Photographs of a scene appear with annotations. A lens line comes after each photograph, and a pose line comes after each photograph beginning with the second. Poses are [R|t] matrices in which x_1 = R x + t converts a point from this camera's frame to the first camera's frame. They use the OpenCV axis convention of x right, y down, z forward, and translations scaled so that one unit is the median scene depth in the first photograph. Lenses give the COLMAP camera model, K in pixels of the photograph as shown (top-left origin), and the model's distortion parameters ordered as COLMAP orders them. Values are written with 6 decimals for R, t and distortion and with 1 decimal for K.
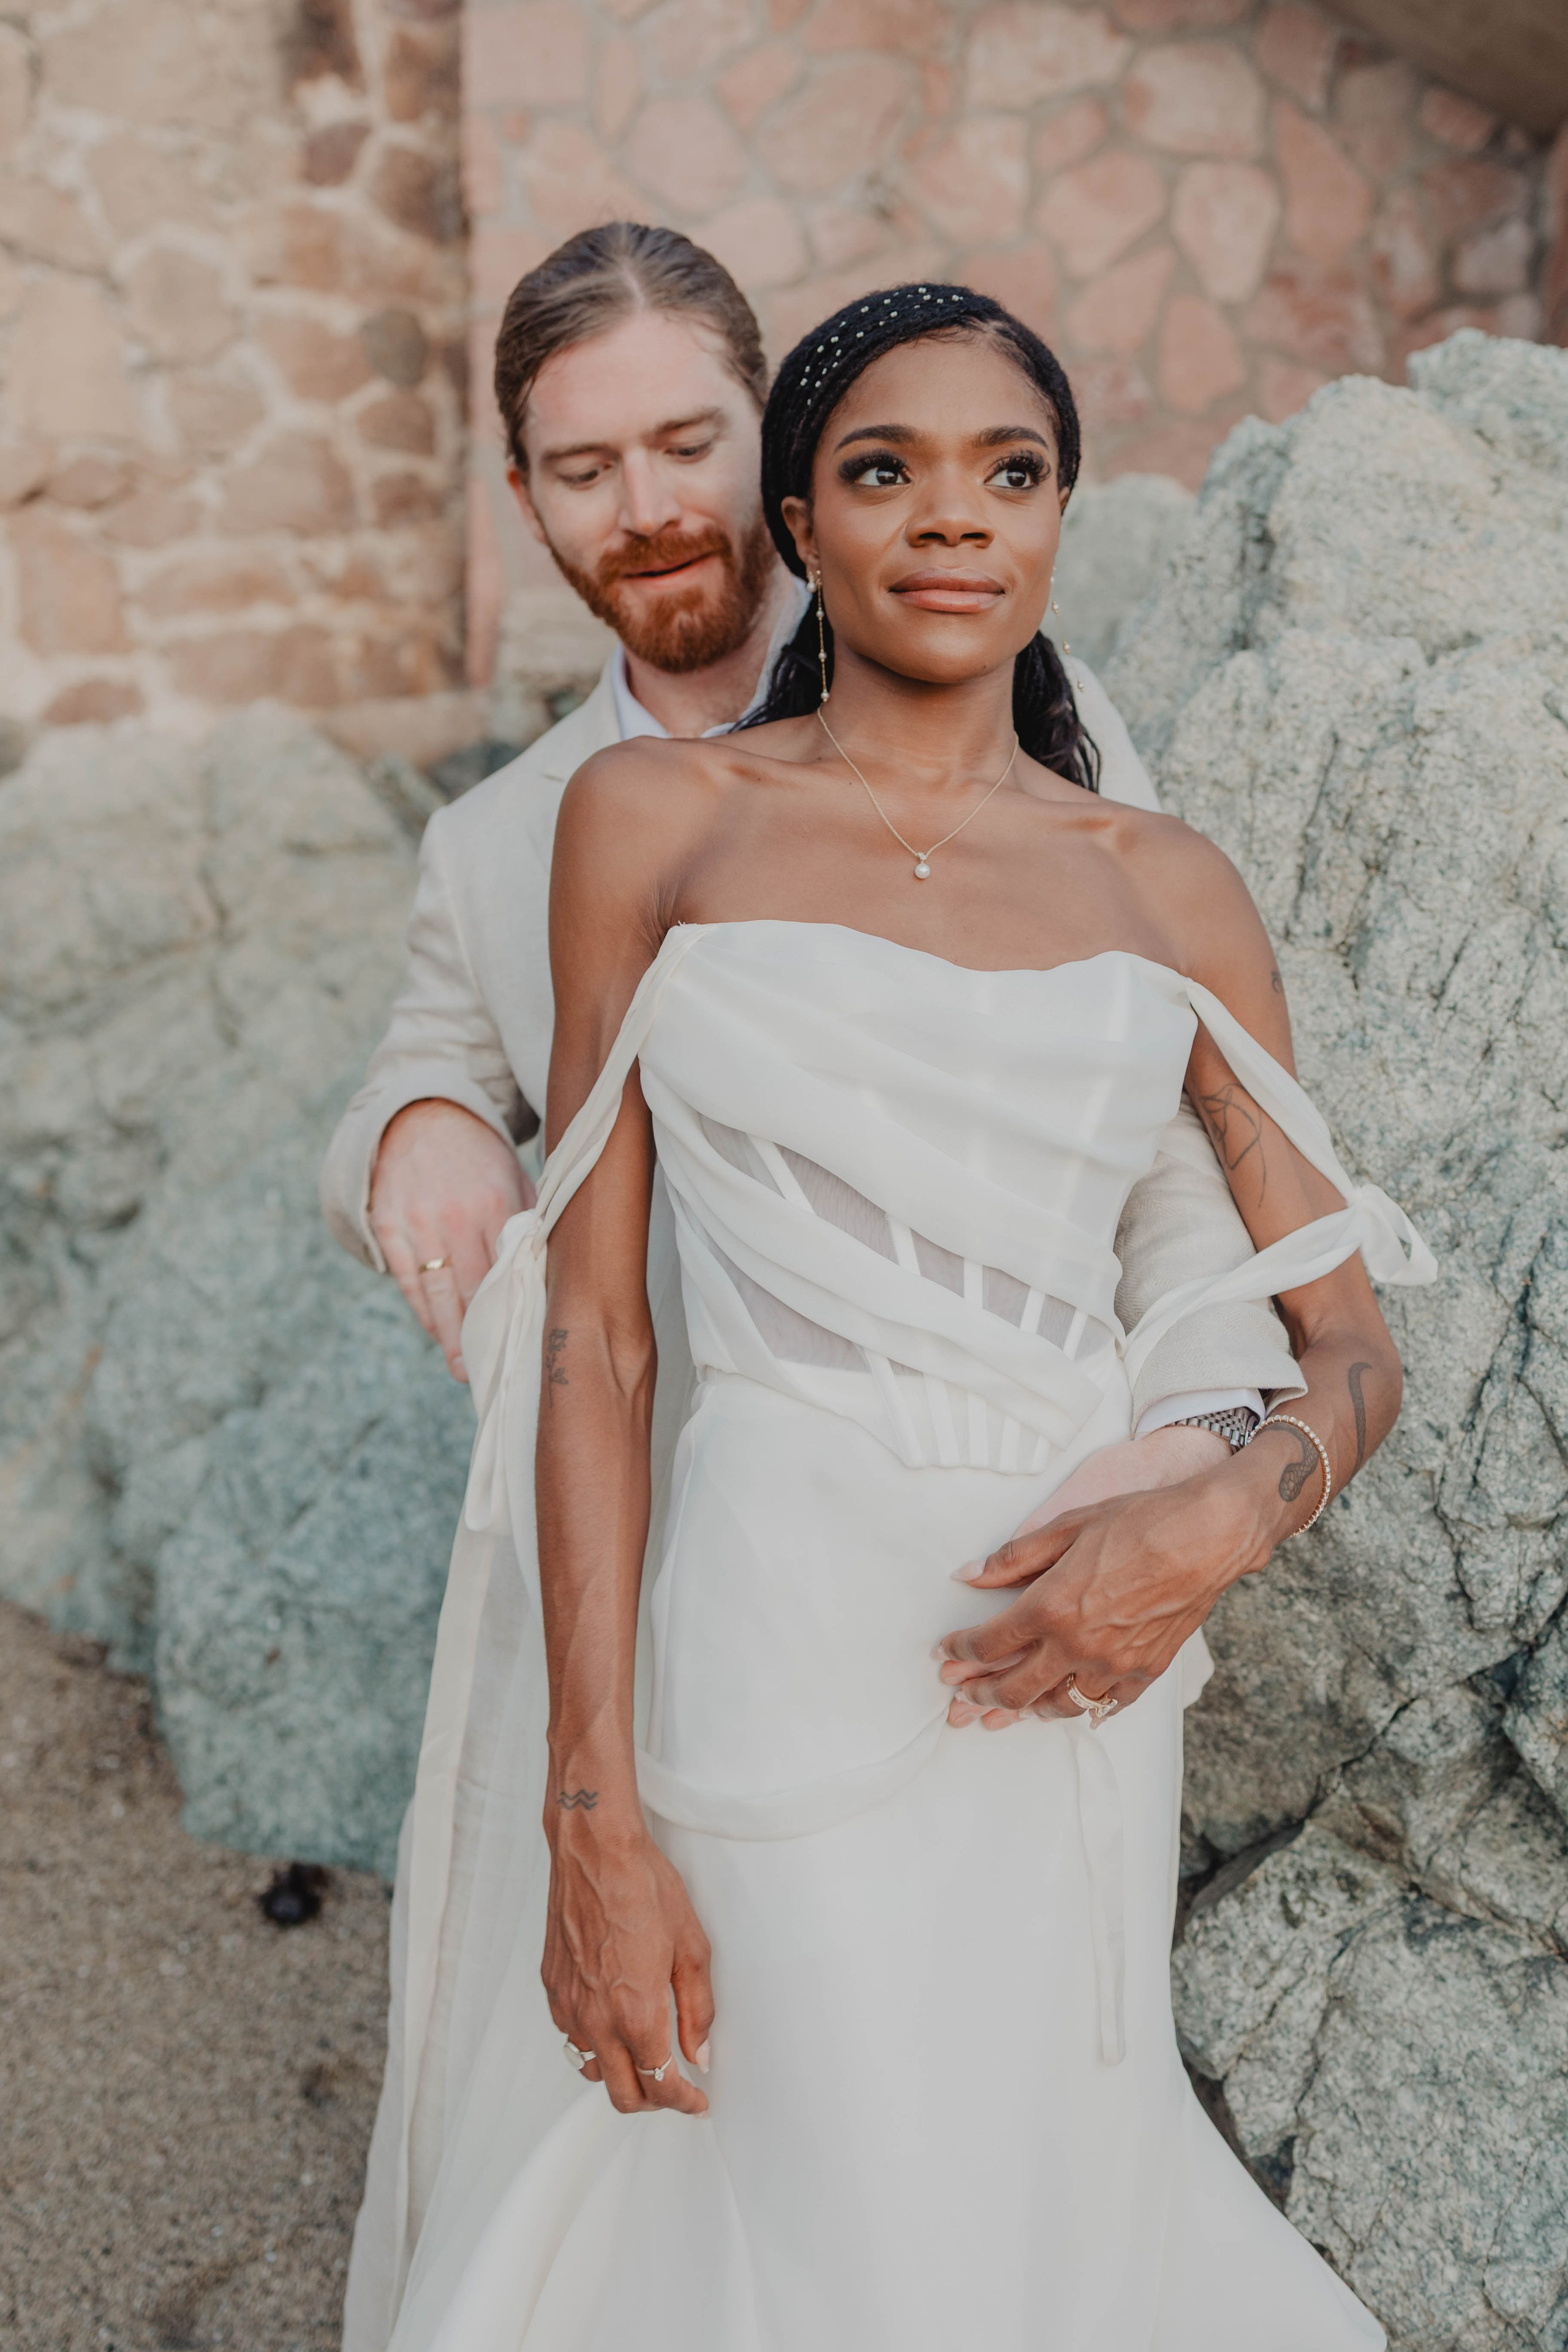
lens RADIAL K [[2416.1, 0, 776.0], [0, 2416.1, 1164.2], [0, 0, 1]] dist [0.028086, -0.001356]
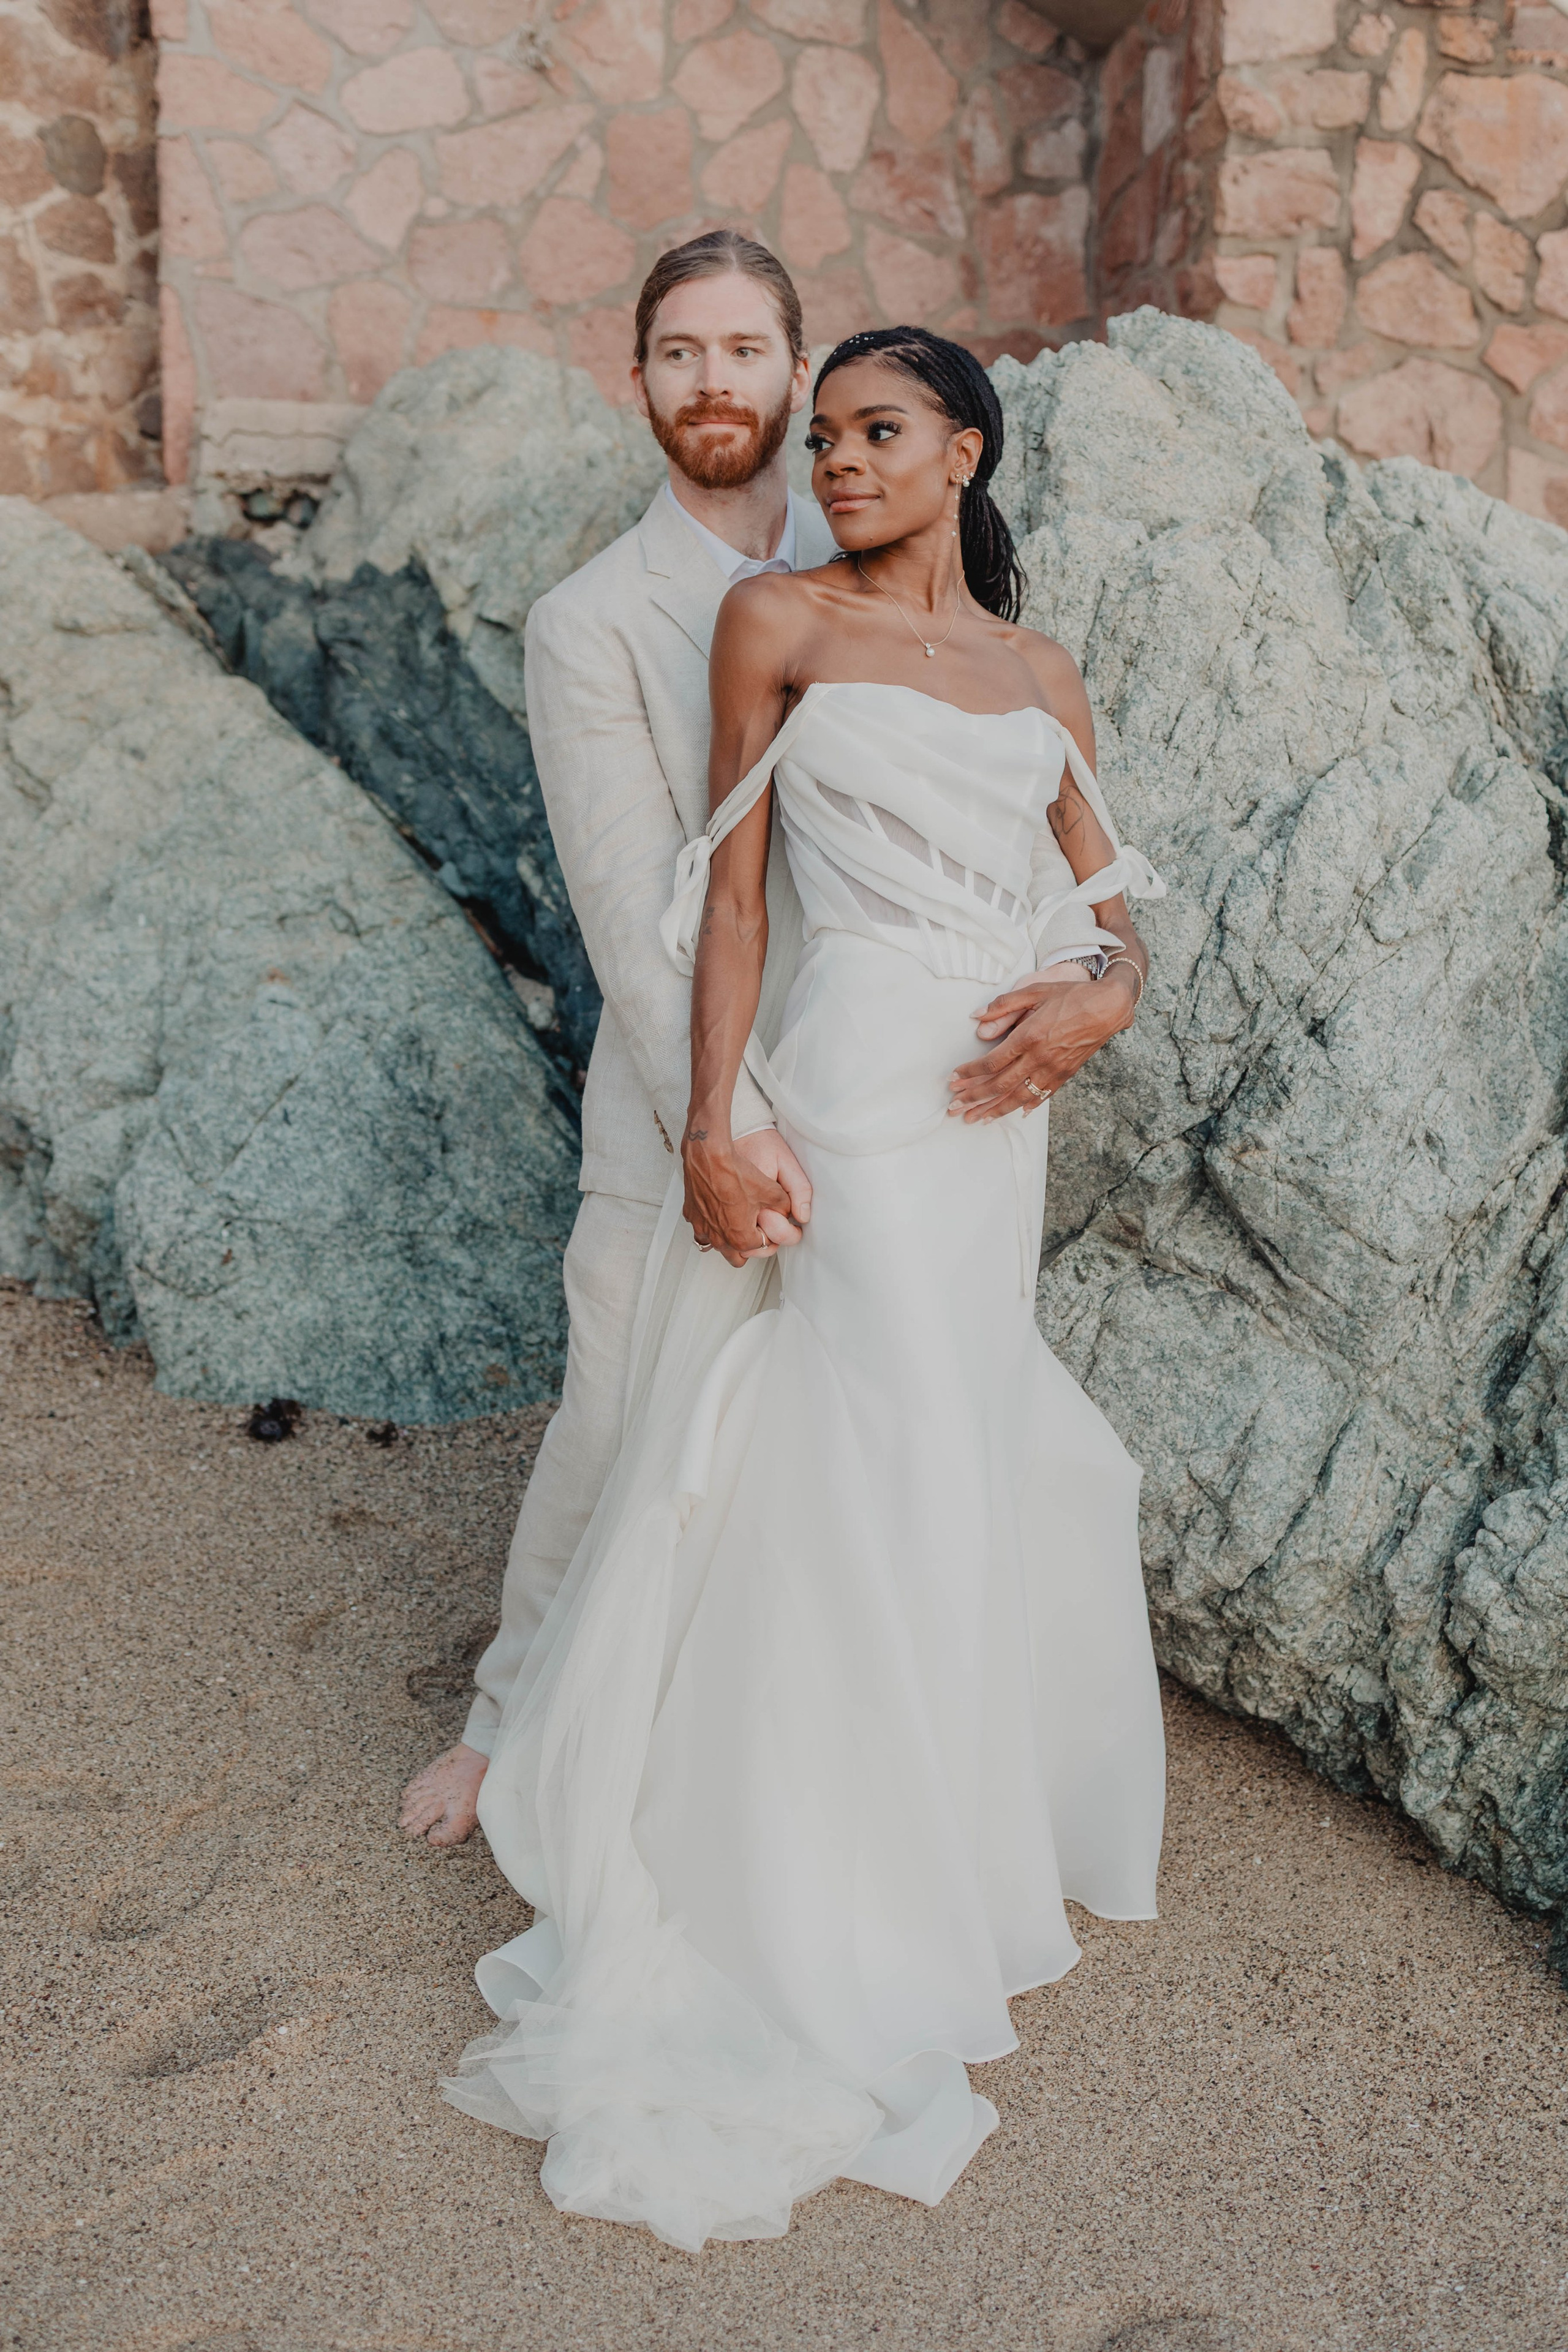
lens RADIAL K [[2416.1, 0, 776.0], [0, 2416.1, 1164.2], [0, 0, 1]] dist [0.028086, -0.001356]
pose [[0.978032, -0.017346, 0.207730, -0.343111], [0.000584, 0.996756, 0.080479, 0.087366], [-0.208452, -0.078590, 0.974870, -0.604068]]
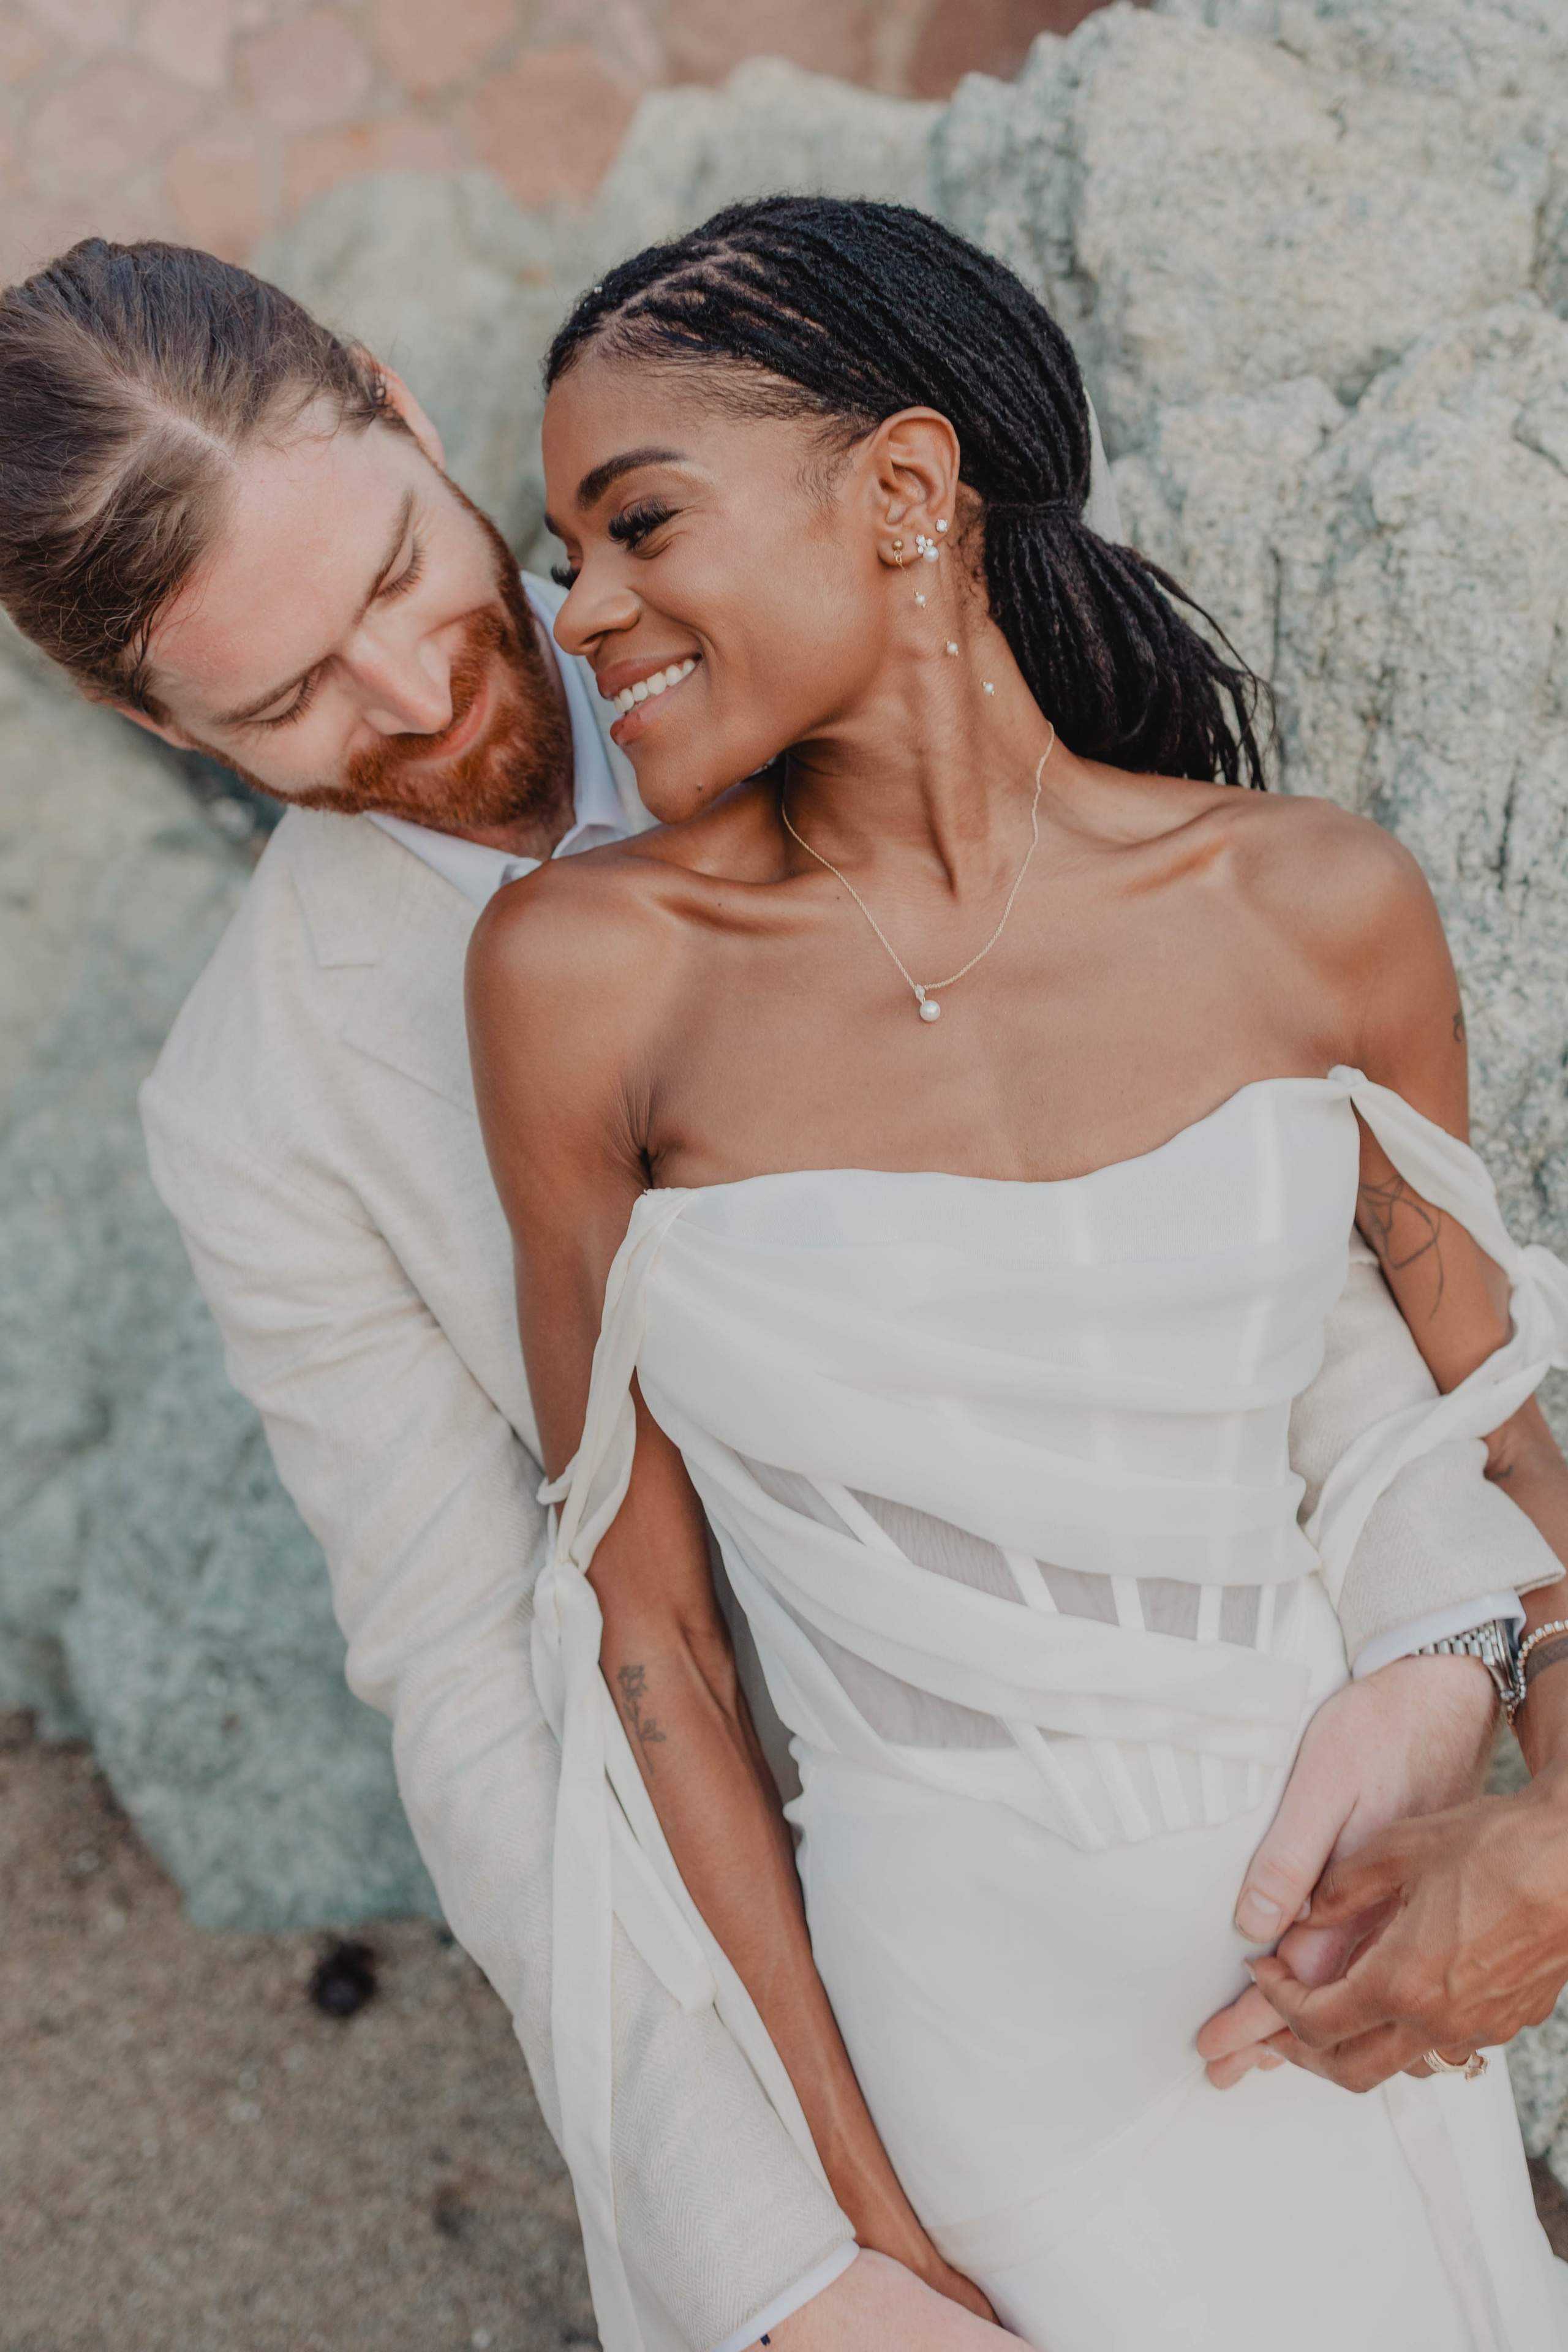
lens RADIAL K [[2420.2, 0, 784.0], [0, 2420.2, 1176.0], [0, 0, 1]] dist [0.019568, 0.015892]
pose [[0.952836, -0.294557, 0.073080, -0.033555], [0.276699, 0.942086, 0.189506, -0.182935], [-0.124668, -0.160347, 0.979156, 0.234909]]
